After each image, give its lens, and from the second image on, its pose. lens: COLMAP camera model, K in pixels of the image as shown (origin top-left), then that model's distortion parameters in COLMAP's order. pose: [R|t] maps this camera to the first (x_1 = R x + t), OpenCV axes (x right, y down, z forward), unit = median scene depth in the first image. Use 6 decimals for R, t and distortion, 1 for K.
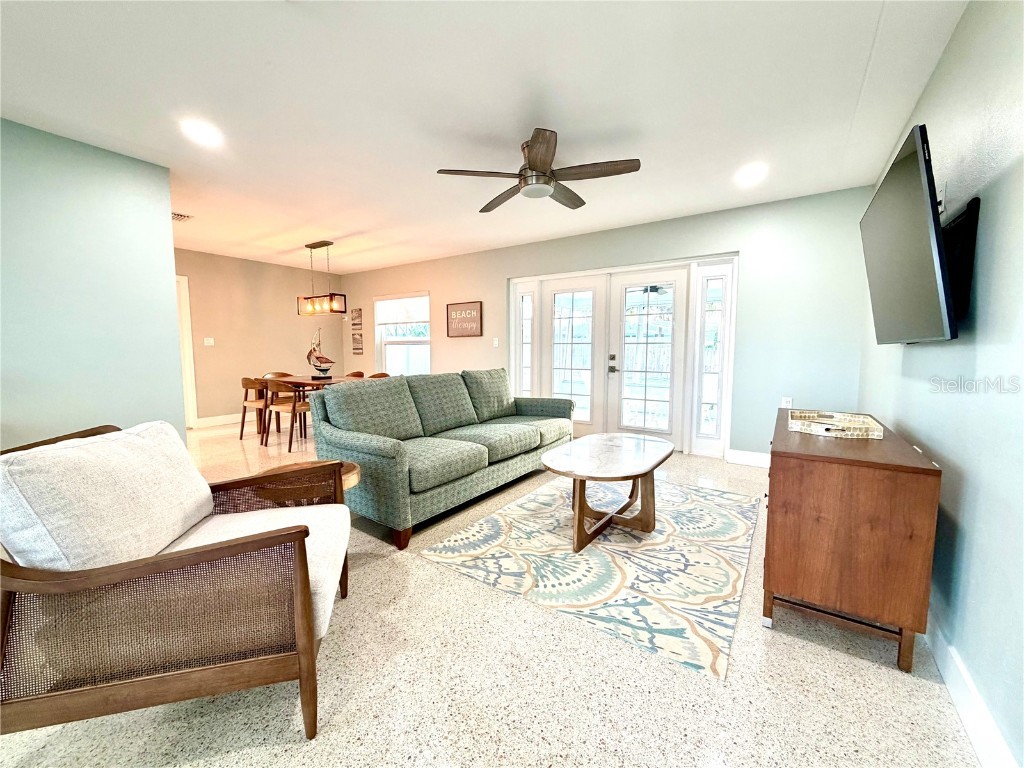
lens RADIAL K [[408.1, 0, 510.3], [0, 408.1, 385.1], [0, 0, 1]] dist [0.000013, 0.000322]
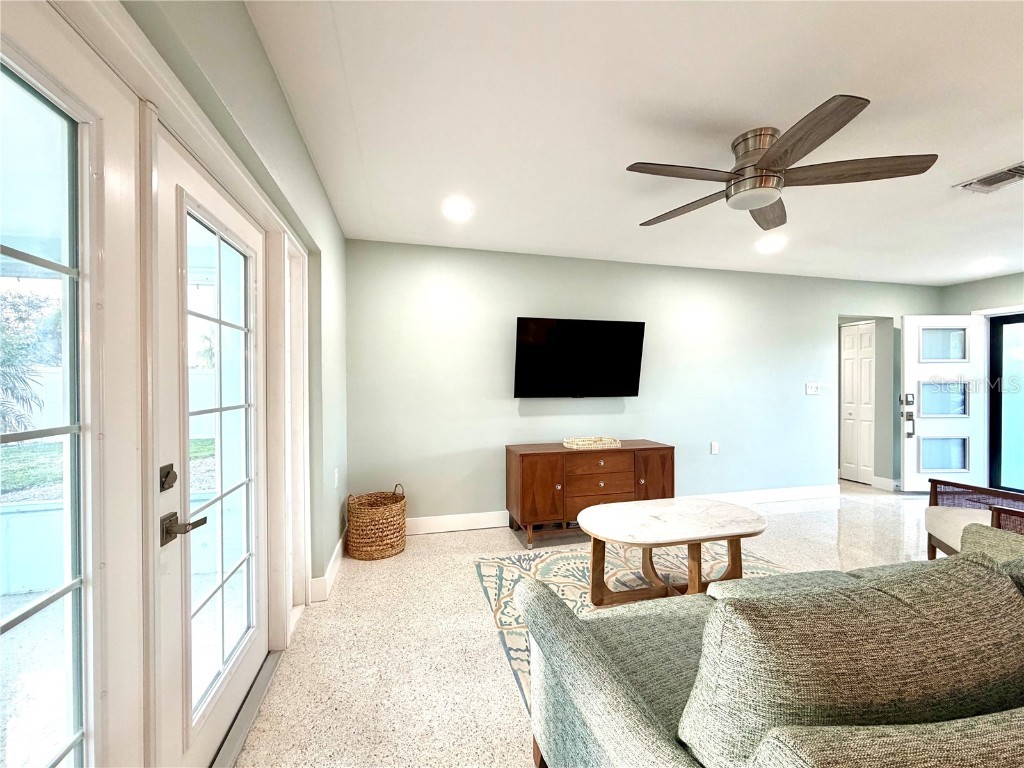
lens RADIAL K [[408.1, 0, 510.3], [0, 408.1, 385.1], [0, 0, 1]] dist [0.000013, 0.000322]
pose [[-0.750482, -0.005378, 0.660869, -0.067296], [0.057729, 0.995611, 0.073659, -0.165316], [-0.658365, 0.093431, -0.746878, 1.360758]]
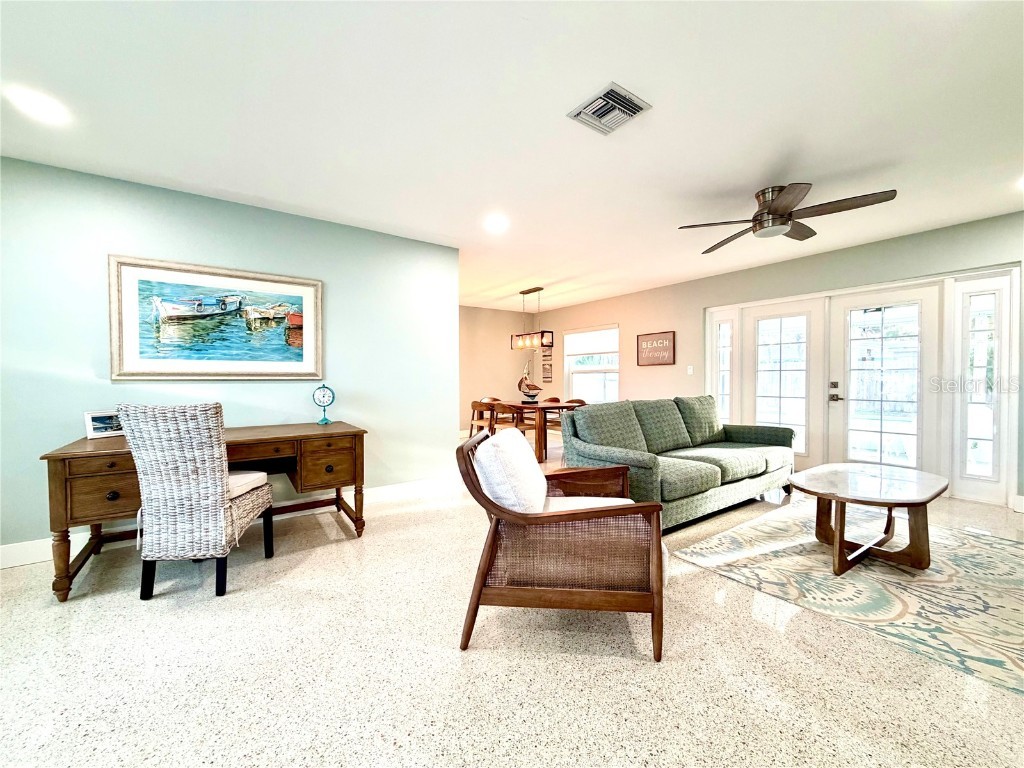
lens RADIAL K [[408.1, 0, 510.3], [0, 408.1, 385.1], [0, 0, 1]] dist [0.000013, 0.000322]
pose [[0.936733, 0.000149, -0.350044, -0.151067], [-0.023920, 0.997690, -0.063587, 0.012040], [0.349226, 0.067938, 0.934572, -0.166769]]
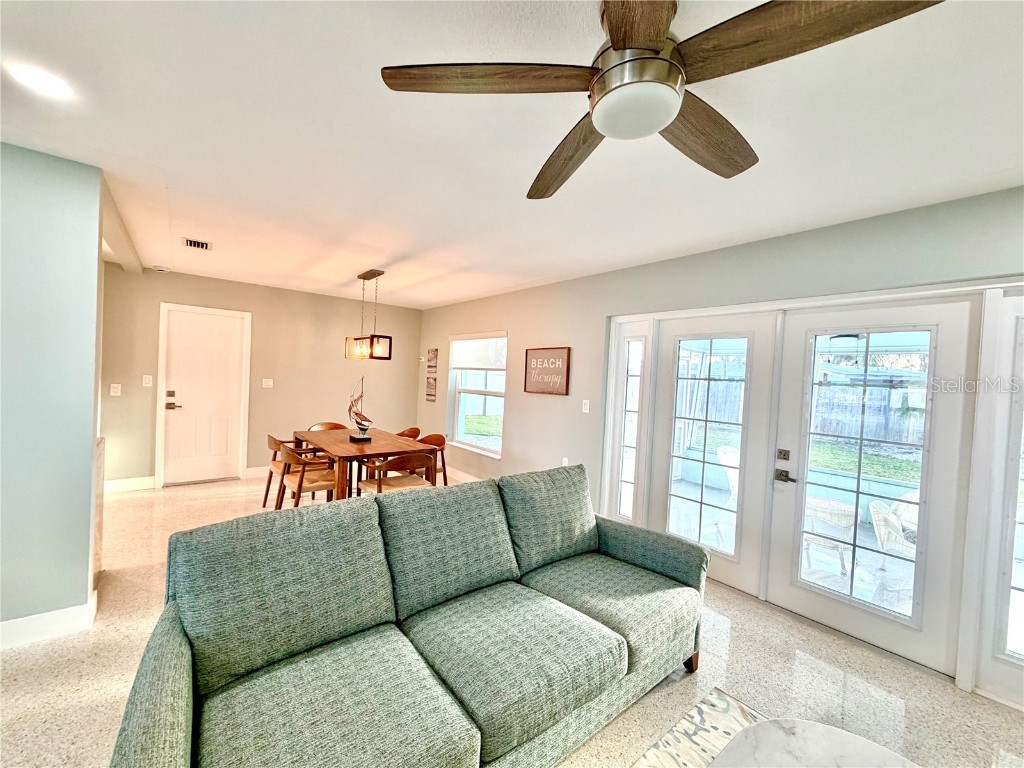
lens RADIAL K [[407.1, 0, 509.8], [0, 407.1, 385.1], [0, 0, 1]] dist [-0.001968, -0.000307]
pose [[0.957129, 0.051801, -0.284992, 0.054522], [-0.073187, 0.995204, -0.064903, -0.130471], [0.280264, 0.082978, 0.956330, 0.448007]]
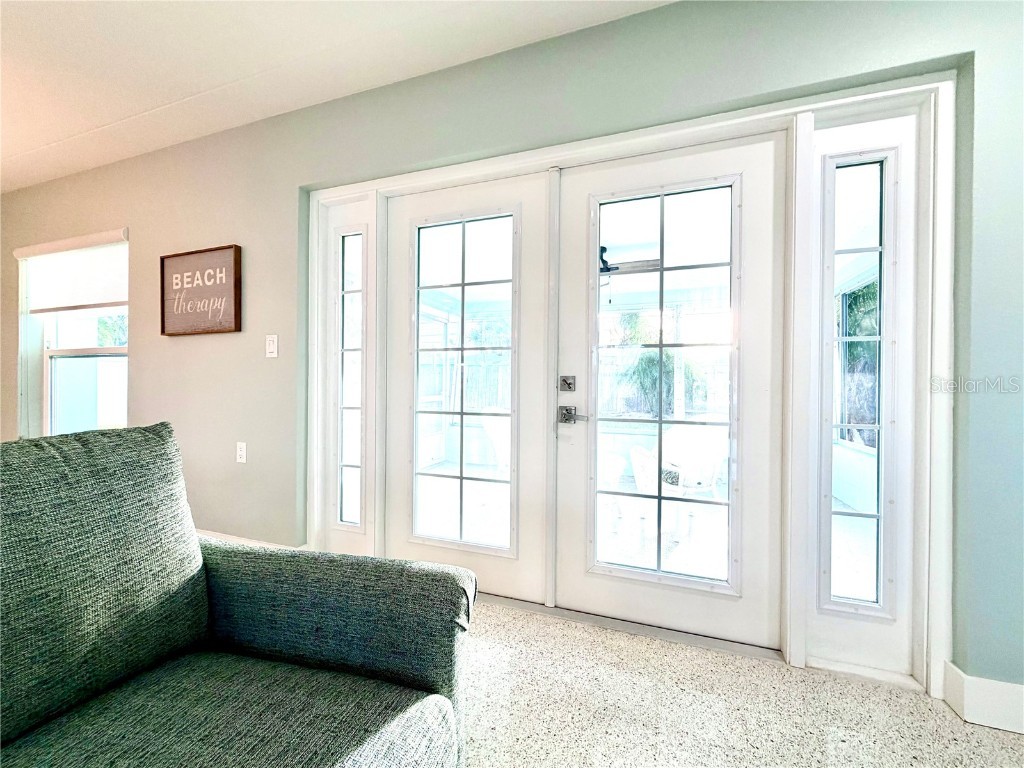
lens RADIAL K [[408.1, 0, 510.3], [0, 408.1, 385.1], [0, 0, 1]] dist [0.000013, 0.000322]
pose [[0.966246, 0.004903, 0.257574, 0.130934], [0.015809, 0.996806, -0.078279, -0.048956], [-0.257135, 0.079708, 0.963083, 0.844899]]
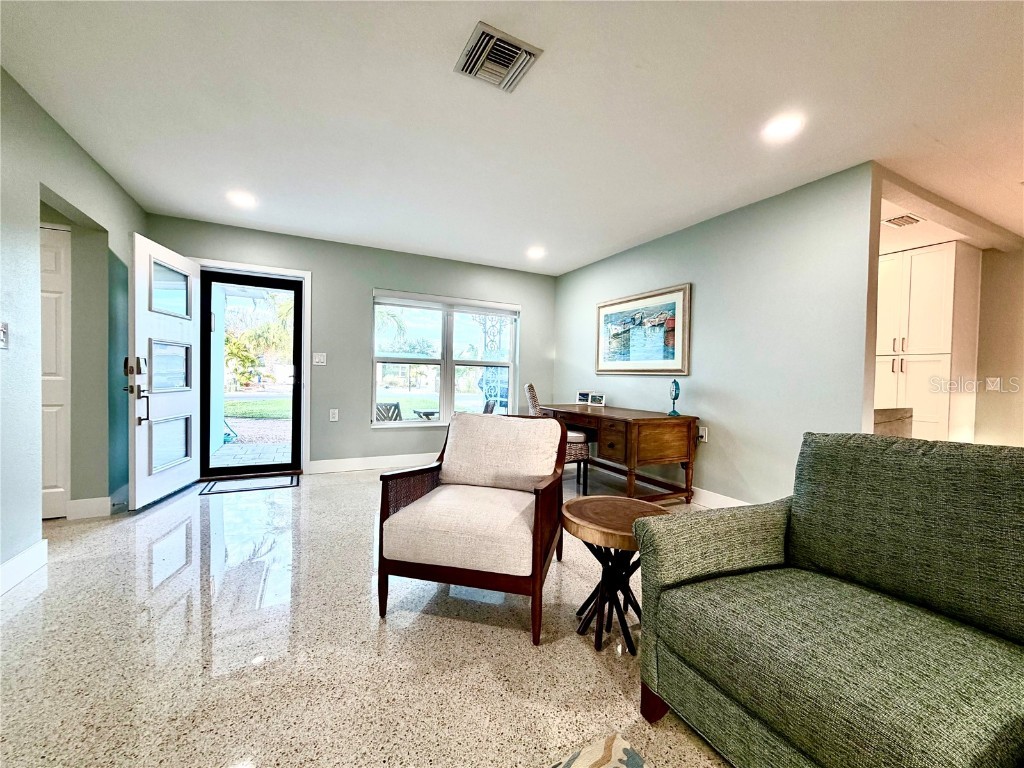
lens RADIAL K [[408.1, 0, 510.3], [0, 408.1, 385.1], [0, 0, 1]] dist [0.000013, 0.000322]
pose [[-0.480439, 0.004689, -0.877015, 0.197412], [-0.099829, 0.993194, 0.059998, -0.042813], [0.871328, 0.116377, -0.476702, 0.654731]]
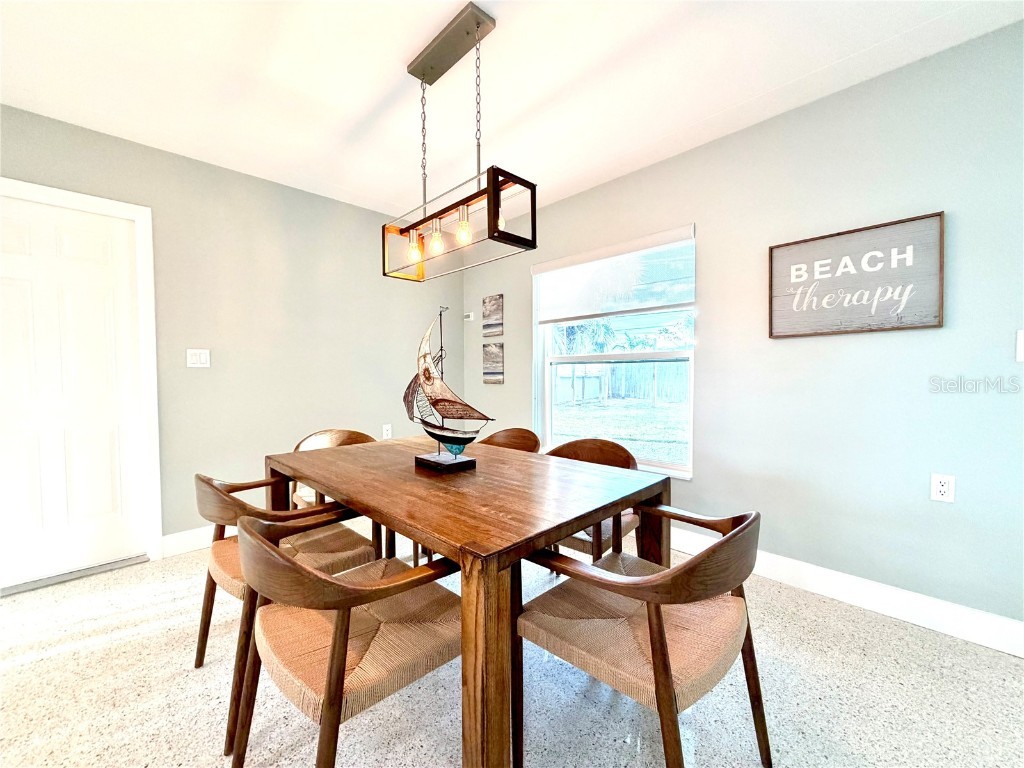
lens RADIAL K [[407.1, 0, 509.8], [0, 407.1, 385.1], [0, 0, 1]] dist [-0.001968, -0.000307]
pose [[0.980821, 0.000162, -0.194912, -0.502585], [-0.011742, 0.998233, -0.058254, -0.087094], [0.194558, 0.059425, 0.979089, 0.996107]]
